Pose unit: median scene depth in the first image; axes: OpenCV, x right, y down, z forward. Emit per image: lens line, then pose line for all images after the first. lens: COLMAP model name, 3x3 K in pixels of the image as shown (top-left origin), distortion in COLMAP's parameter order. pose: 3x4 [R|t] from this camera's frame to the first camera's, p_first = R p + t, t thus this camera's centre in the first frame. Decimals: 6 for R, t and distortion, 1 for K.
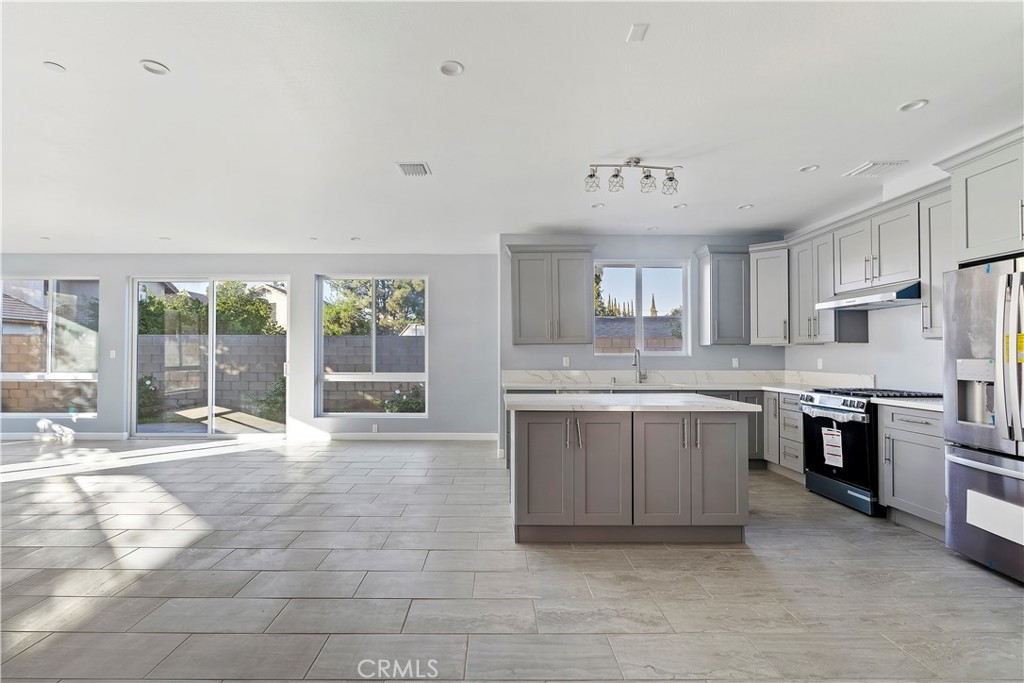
lens RADIAL K [[478.2, 0, 498.4], [0, 478.2, 348.1], [0, 0, 1]] dist [-0.009633, -0.000314]
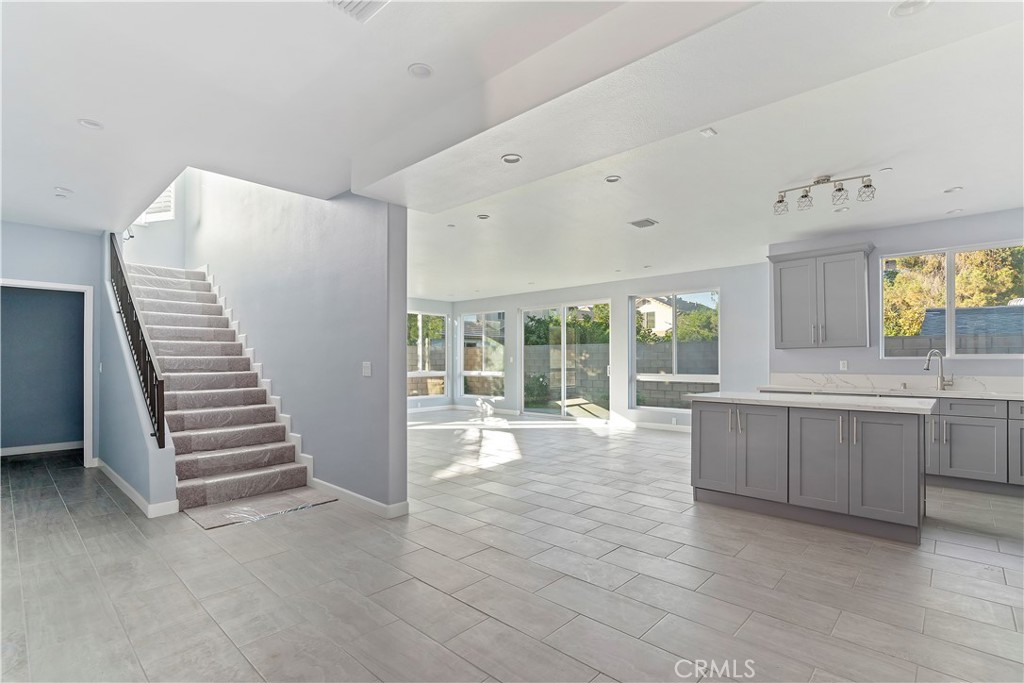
lens RADIAL K [[479.8, 0, 515.5], [0, 479.8, 359.4], [0, 0, 1]] dist [0.000214, 0.000372]
pose [[0.735817, -0.004063, -0.677169, 0.273171], [0.013882, 0.999862, 0.009085, -0.001891], [0.677039, -0.016085, 0.735772, -0.149017]]
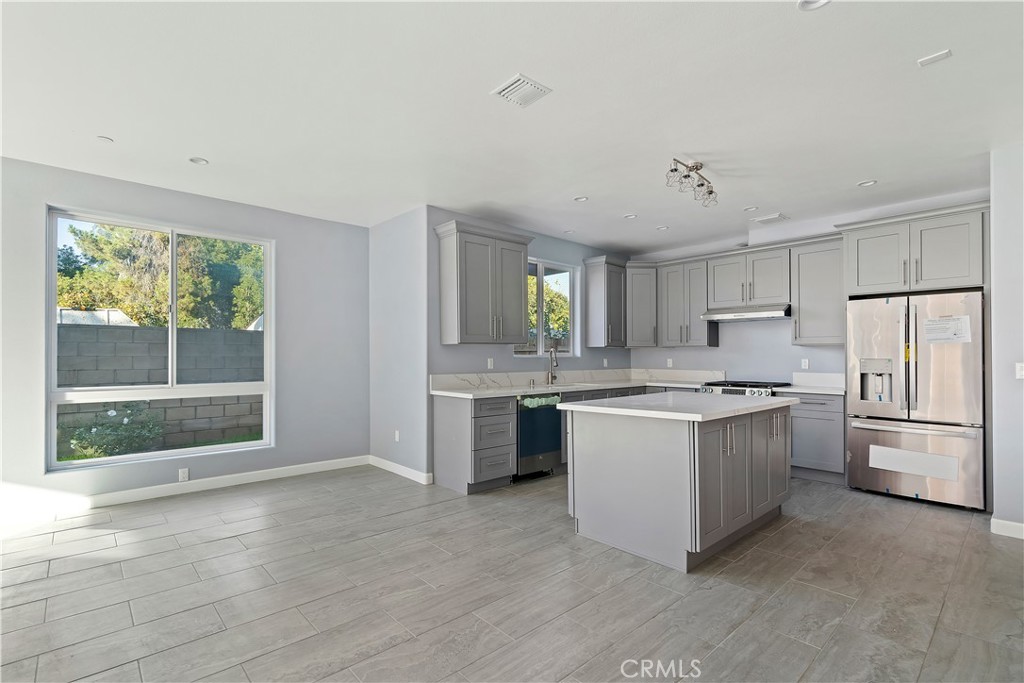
lens RADIAL K [[469.7, 0, 516.1], [0, 469.7, 354.8], [0, 0, 1]] dist [-0.000959, -0.000369]
pose [[0.741957, 0.000430, 0.670447, -0.364079], [-0.010414, 0.999887, 0.010883, 0.001650], [-0.670367, -0.015057, 0.741877, 0.273935]]
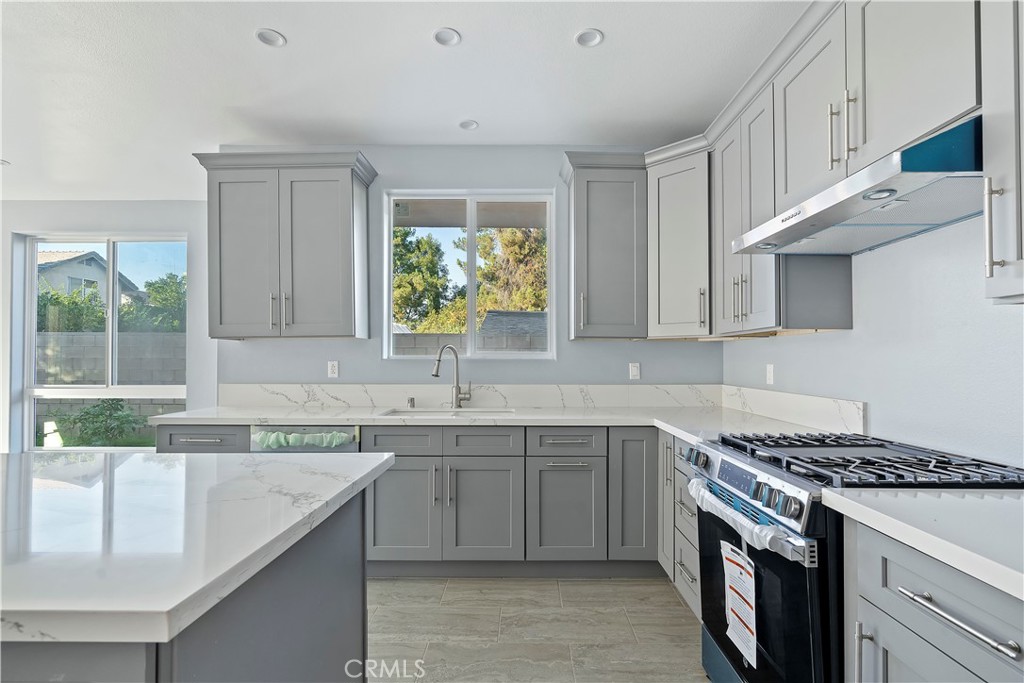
lens RADIAL K [[491.7, 0, 516.9], [0, 491.7, 352.9], [0, 0, 1]] dist [-0.005747, -0.001007]
pose [[0.999951, -0.000821, -0.009828, 0.320244], [0.000847, 0.999996, 0.002697, 0.006483], [0.009826, -0.002705, 0.999948, 0.368392]]
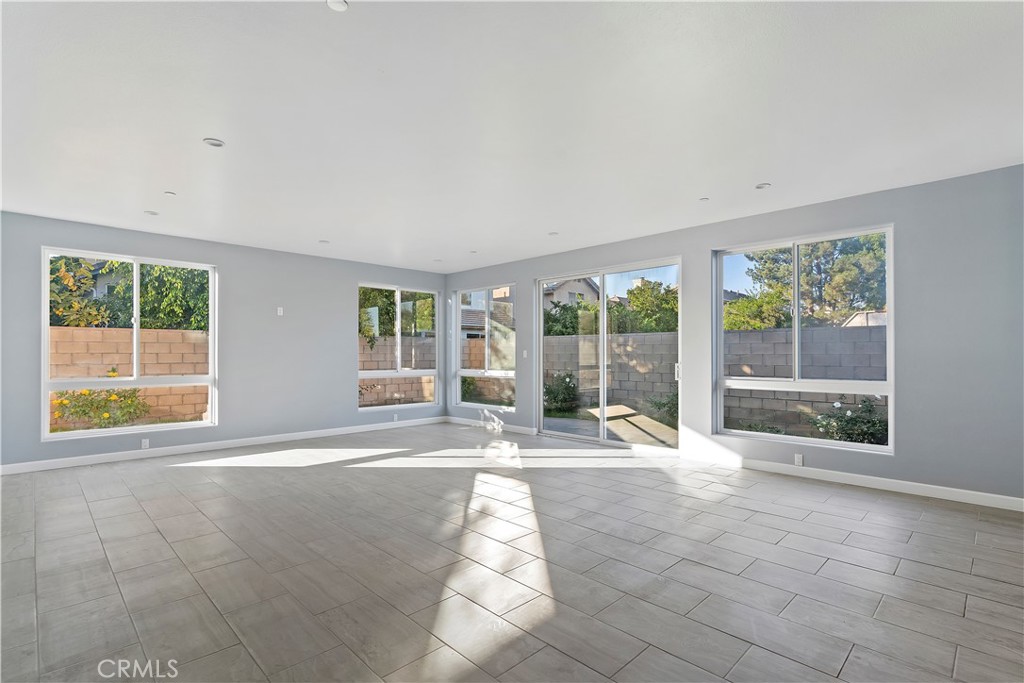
lens RADIAL K [[491.7, 0, 516.9], [0, 491.7, 352.9], [0, 0, 1]] dist [-0.005747, -0.001007]
pose [[0.703843, -0.004308, -0.710342, -0.042296], [0.012776, 0.999897, 0.006595, 0.003697], [0.710240, -0.013717, 0.703826, 0.222550]]
